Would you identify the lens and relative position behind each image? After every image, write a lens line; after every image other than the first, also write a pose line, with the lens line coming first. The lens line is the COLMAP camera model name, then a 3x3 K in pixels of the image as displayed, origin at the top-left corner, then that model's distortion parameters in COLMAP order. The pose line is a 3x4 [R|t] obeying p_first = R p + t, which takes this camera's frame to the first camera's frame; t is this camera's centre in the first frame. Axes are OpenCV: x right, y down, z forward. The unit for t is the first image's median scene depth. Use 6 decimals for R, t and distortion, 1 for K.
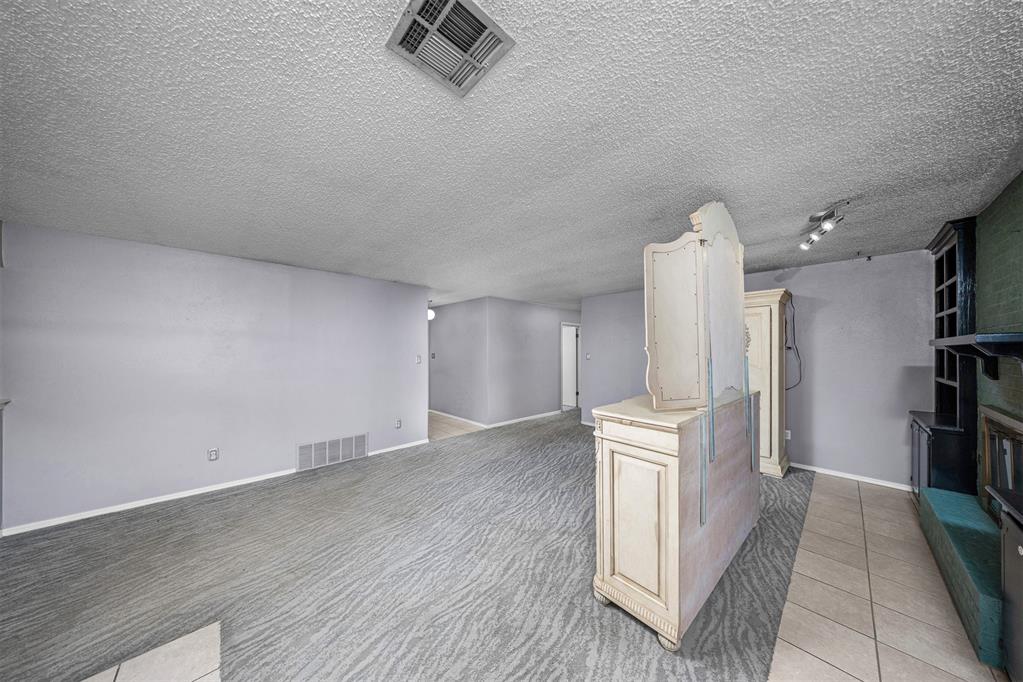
lens RADIAL K [[304.2, 0, 514.5], [0, 304.2, 348.2], [0, 0, 1]] dist [0.001245, -0.000056]
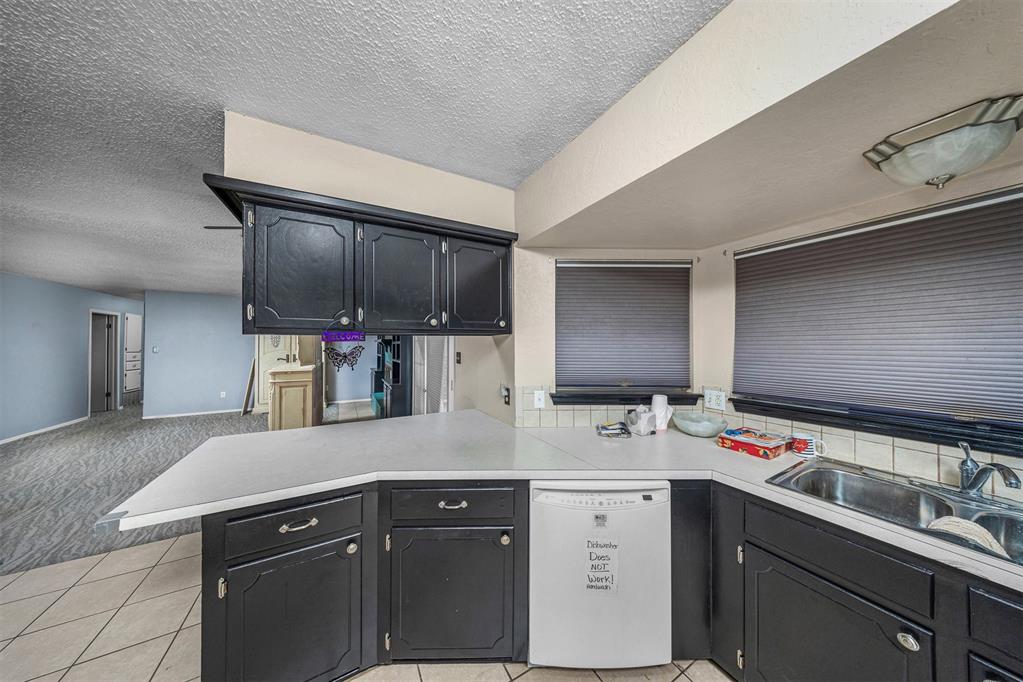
lens RADIAL K [[304.2, 0, 503.0], [0, 304.2, 341.9], [0, 0, 1]] dist [0.001245, -0.000056]
pose [[0.242225, 0.014584, 0.970110, -0.553325], [-0.005139, 0.999892, -0.013749, 0.012845], [-0.970206, -0.001655, 0.242274, -0.424599]]
